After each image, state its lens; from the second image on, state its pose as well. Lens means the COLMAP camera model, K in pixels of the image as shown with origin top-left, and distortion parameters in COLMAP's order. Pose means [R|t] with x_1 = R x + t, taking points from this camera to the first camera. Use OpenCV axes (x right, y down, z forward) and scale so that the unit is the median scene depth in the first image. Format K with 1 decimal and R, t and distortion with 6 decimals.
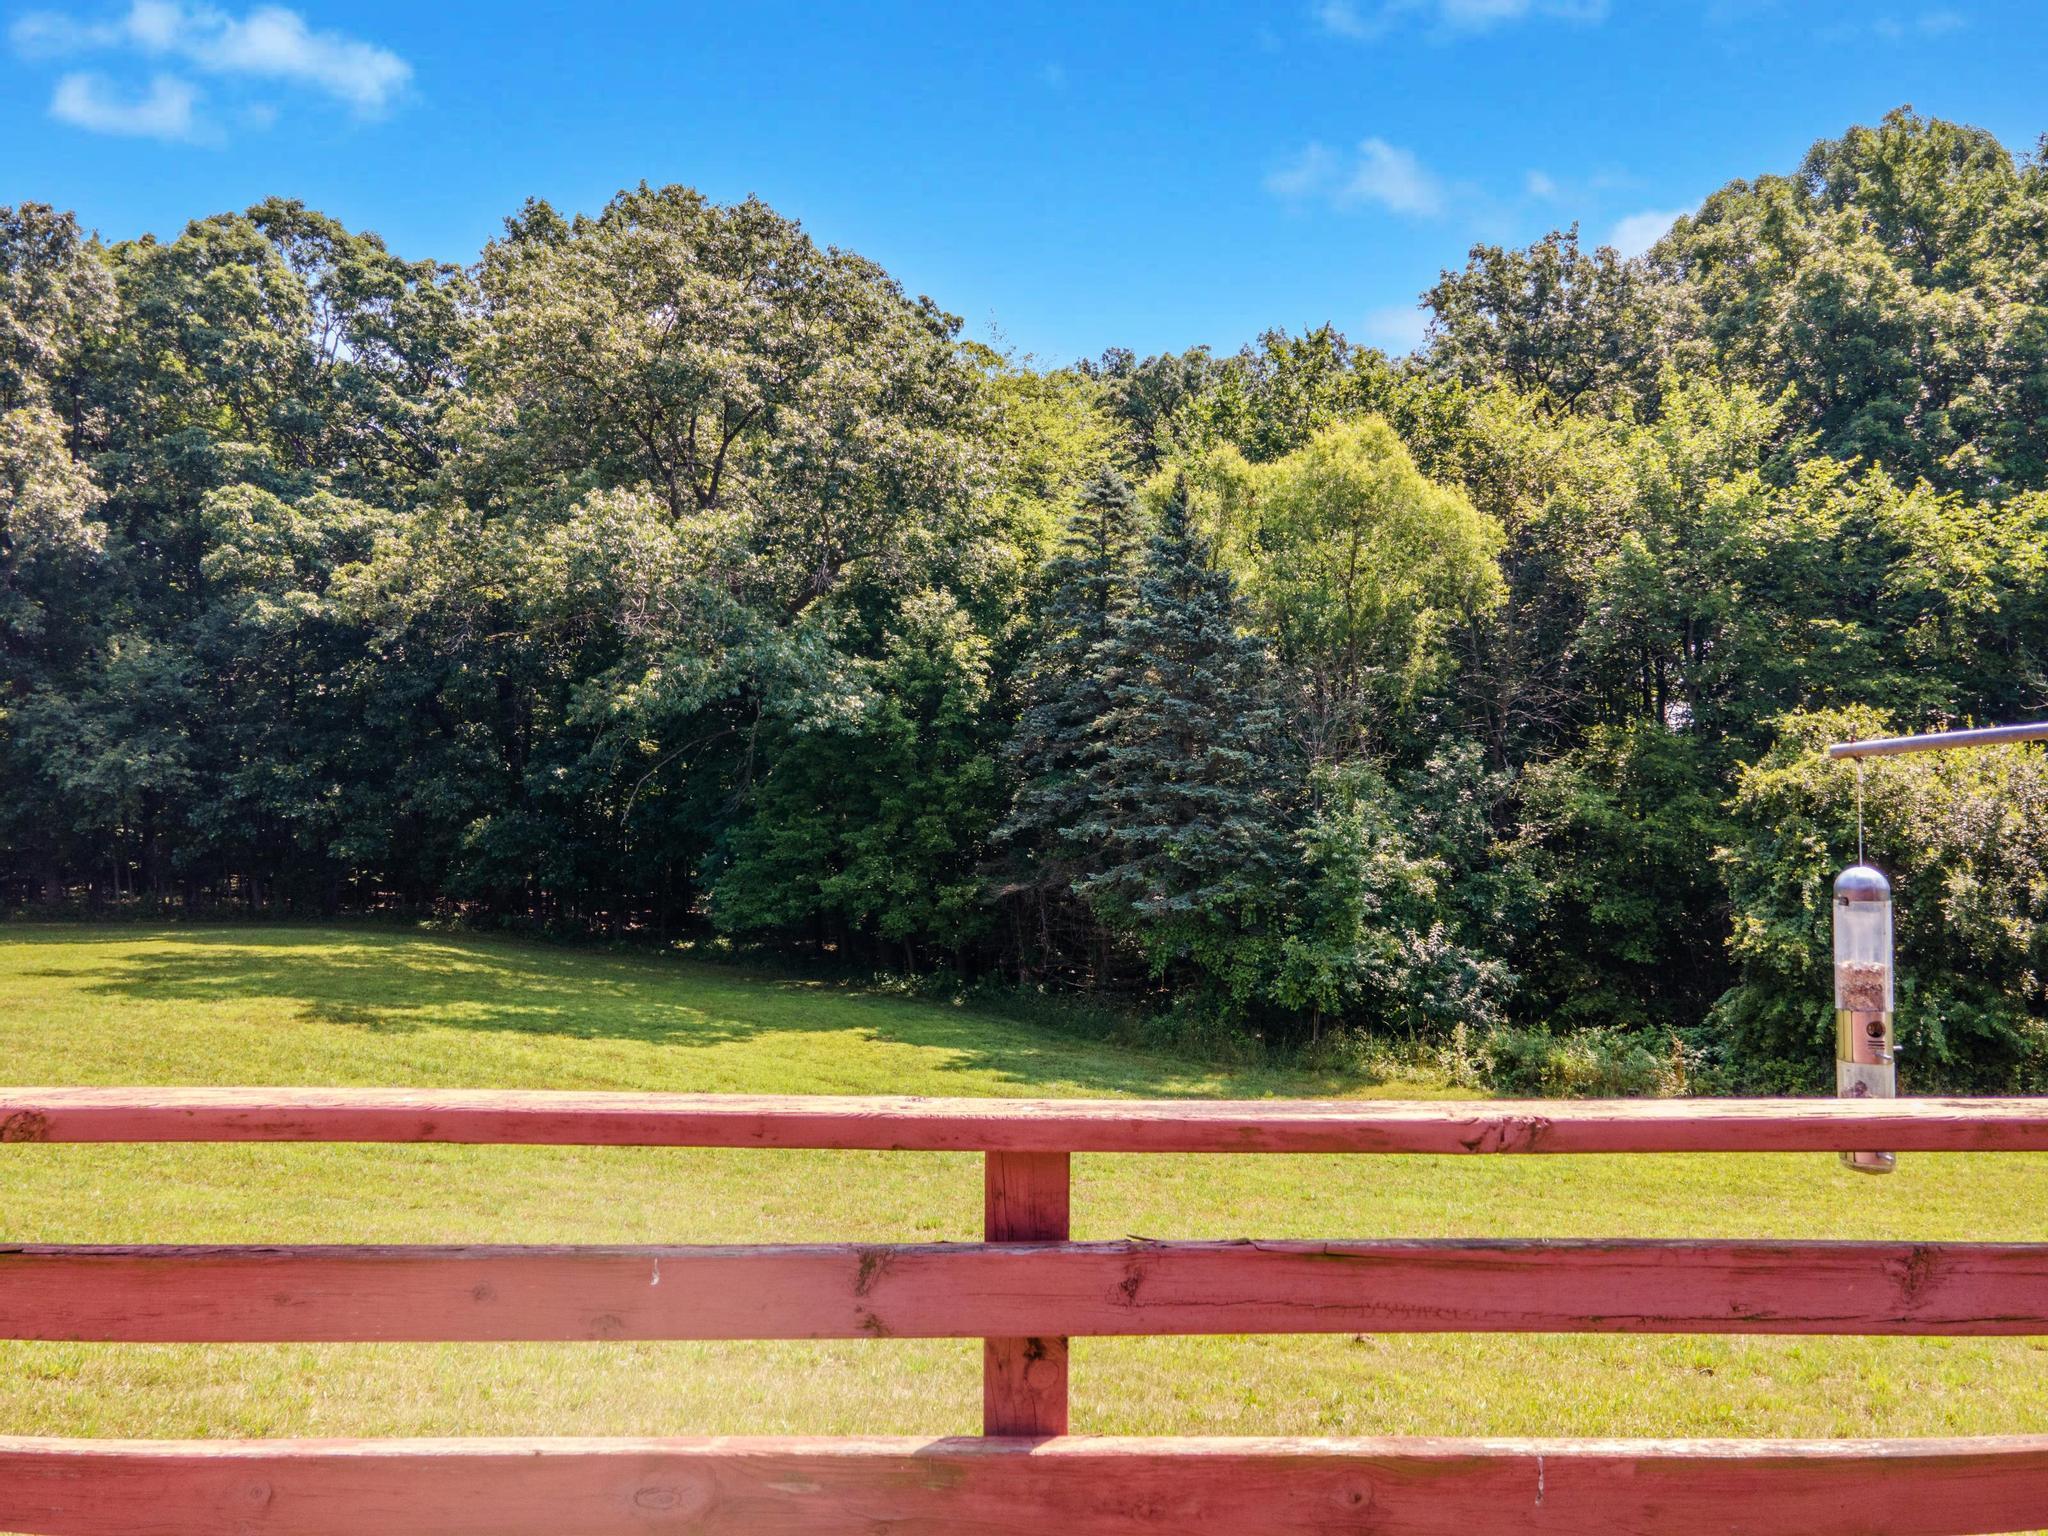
lens RADIAL K [[1489.7, 0, 1021.0], [0, 1489.7, 769.3], [0, 0, 1]] dist [0.045520, -0.006504]
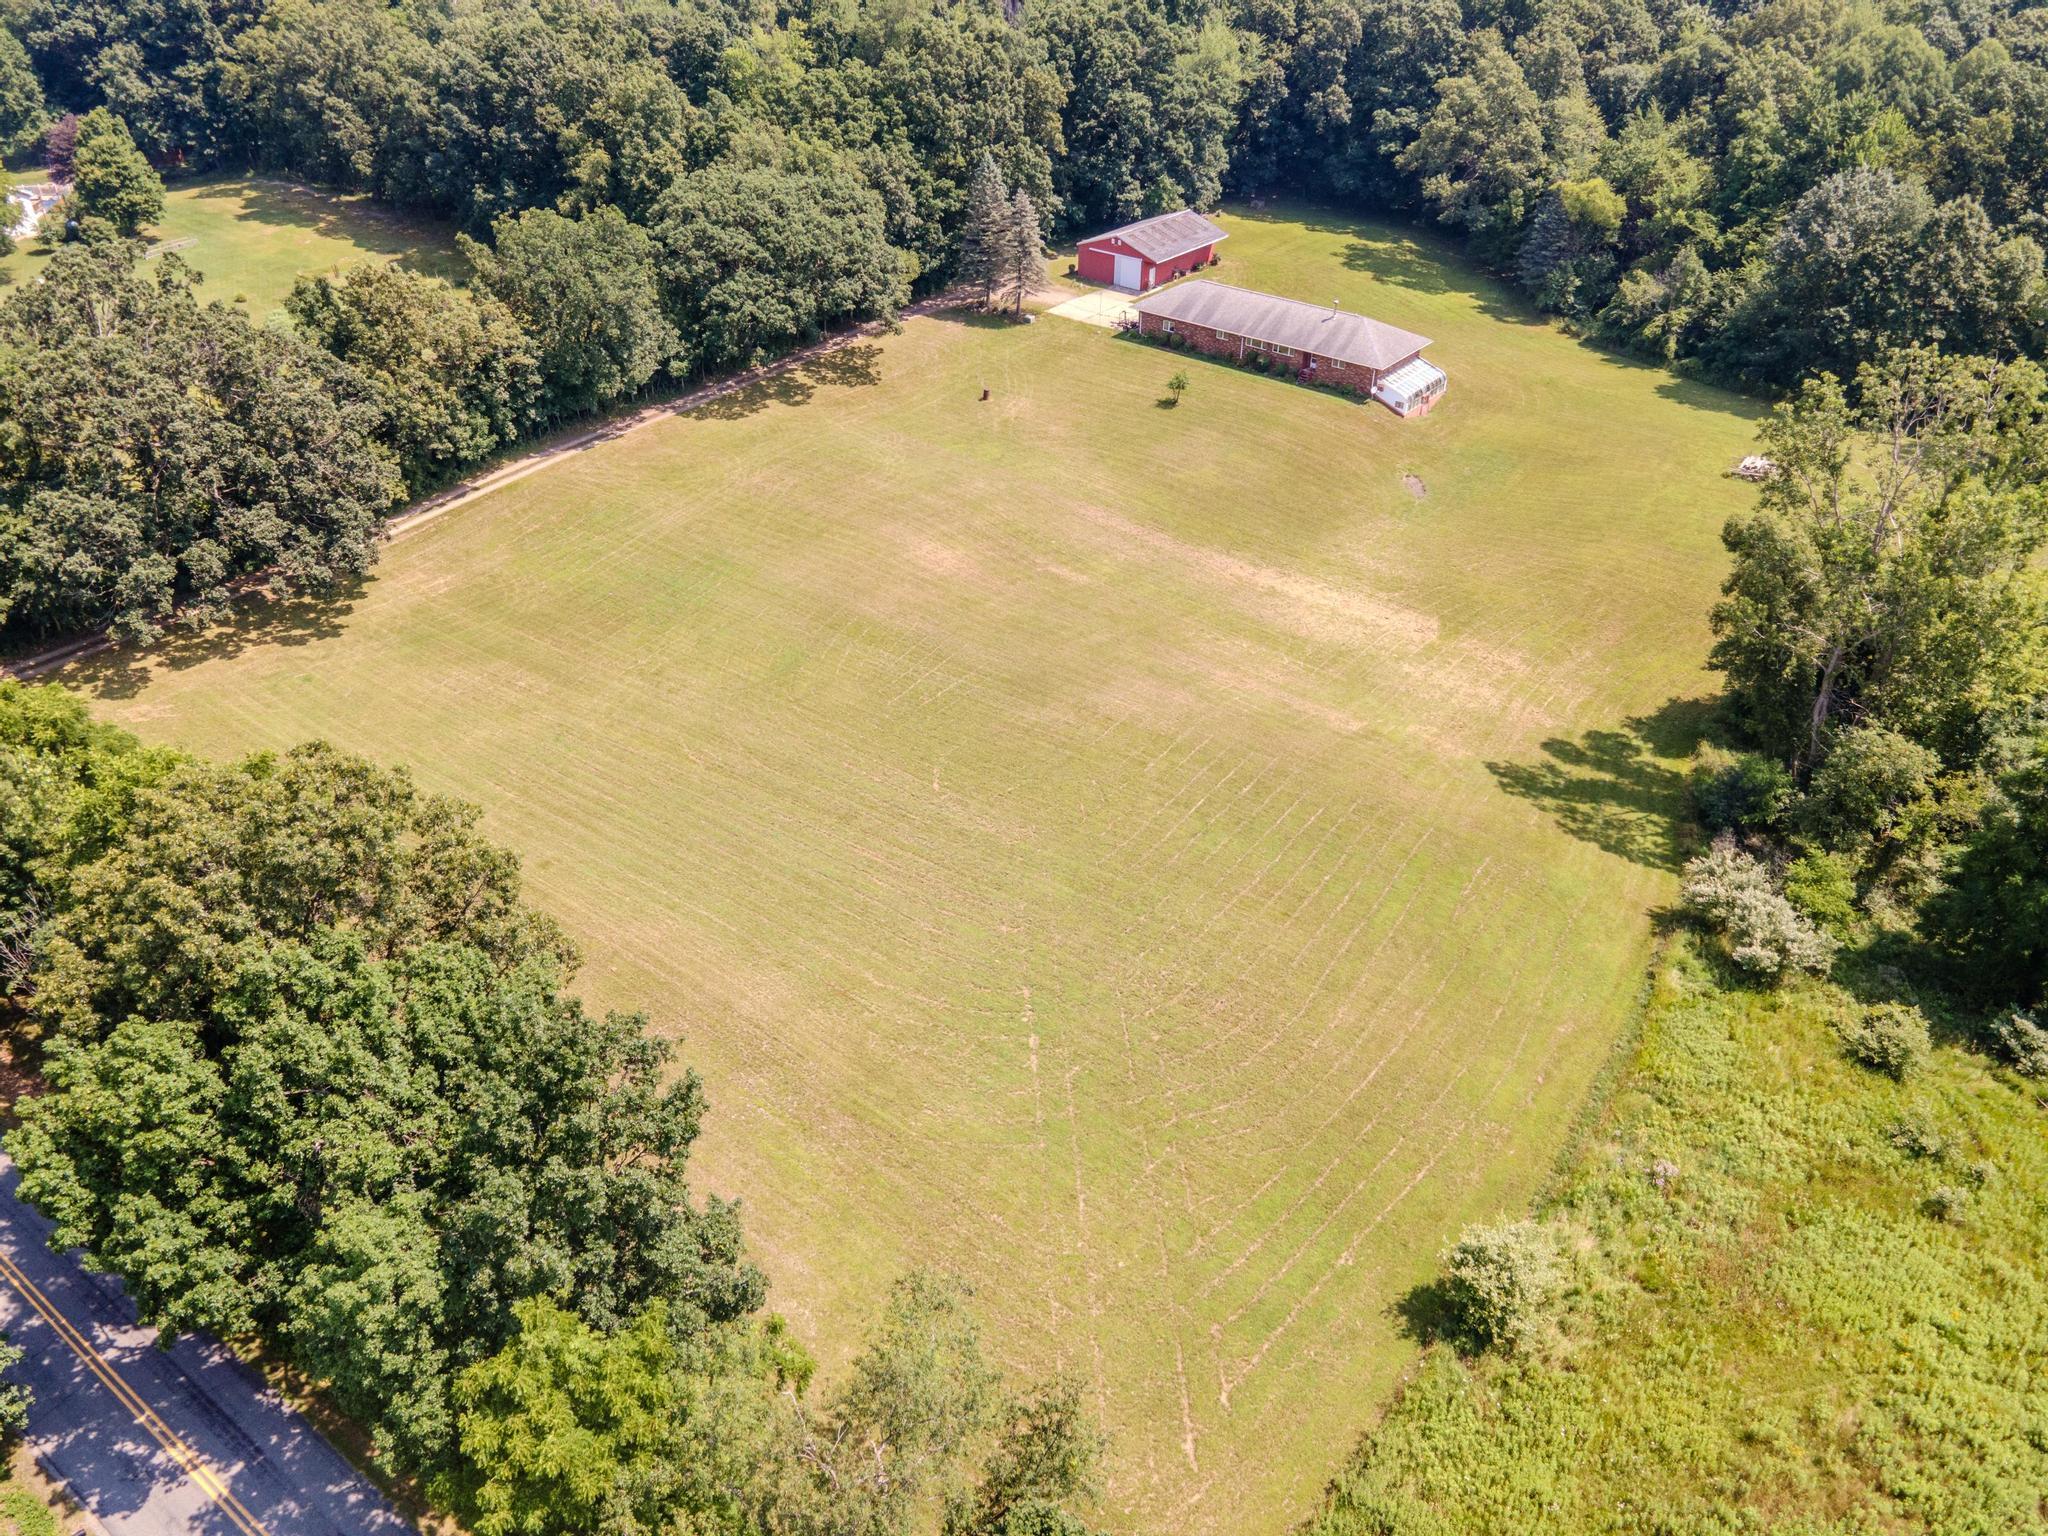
lens RADIAL K [[1489.7, 0, 1022.4], [0, 1489.7, 768.3], [0, 0, 1]] dist [0.045520, -0.006504]
pose [[0.774394, 0.364444, -0.517200, 1.551175], [0.013436, 0.807786, 0.589323, -1.246076], [0.632562, -0.463317, 0.620647, -3.100848]]
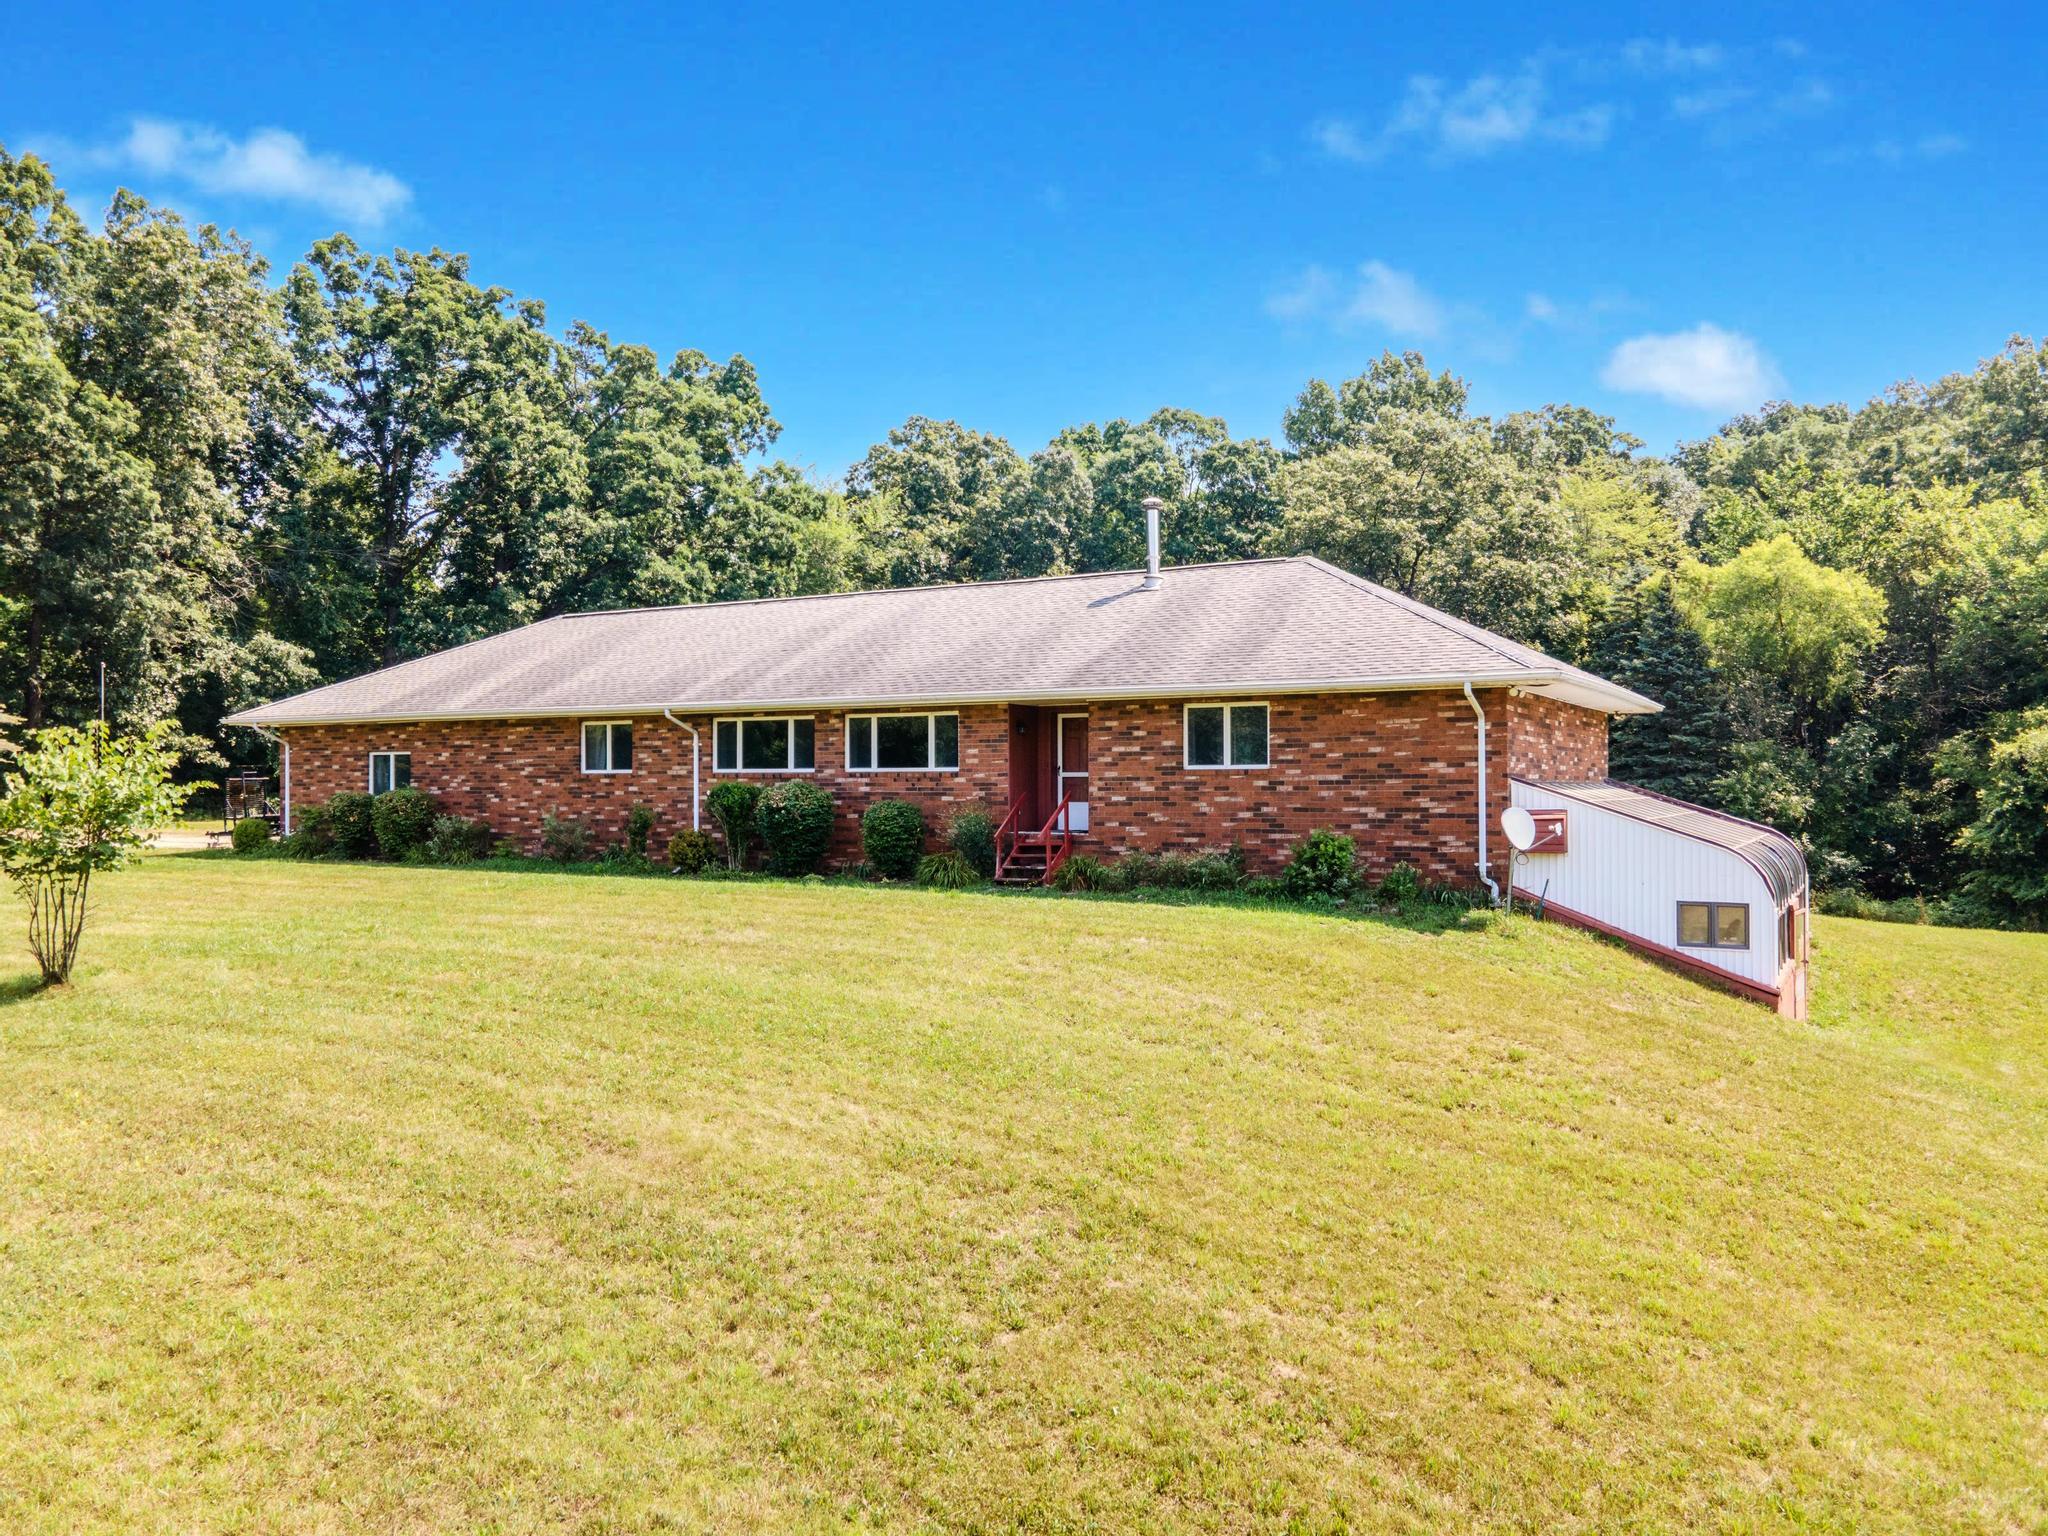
lens RADIAL K [[1489.7, 0, 1020.1], [0, 1489.7, 783.4], [0, 0, 1]] dist [0.045520, -0.006504]
pose [[0.864129, -0.001584, -0.503268, 0.276781], [0.017347, 0.999495, 0.026640, -0.014115], [0.502972, -0.031751, 0.863719, -0.724382]]
